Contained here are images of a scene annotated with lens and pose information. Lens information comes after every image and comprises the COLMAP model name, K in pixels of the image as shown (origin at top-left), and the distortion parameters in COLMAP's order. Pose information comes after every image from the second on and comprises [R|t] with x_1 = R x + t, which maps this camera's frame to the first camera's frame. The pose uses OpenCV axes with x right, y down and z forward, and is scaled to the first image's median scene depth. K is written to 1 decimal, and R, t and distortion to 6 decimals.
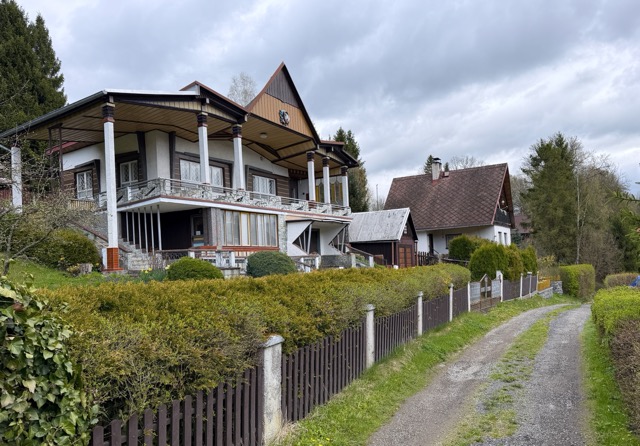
lens RADIAL K [[496.0, 0, 377.1], [0, 496.0, 276.5], [0, 0, 1]] dist [-0.006507, -0.015892]
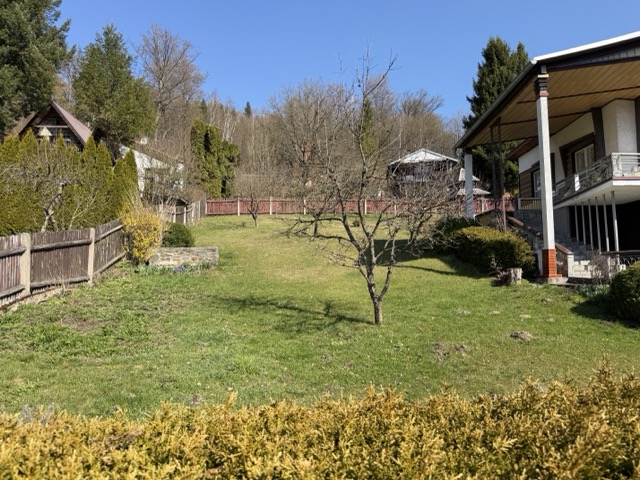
lens RADIAL K [[447.3, 0, 323.5], [0, 447.3, 244.5], [0, 0, 1]] dist [0.016422, -0.027354]
pose [[0.492919, -0.026183, -0.869681, -0.064355], [-0.033298, 0.998247, -0.048927, -0.015449], [0.869438, 0.053076, 0.491184, 0.274162]]
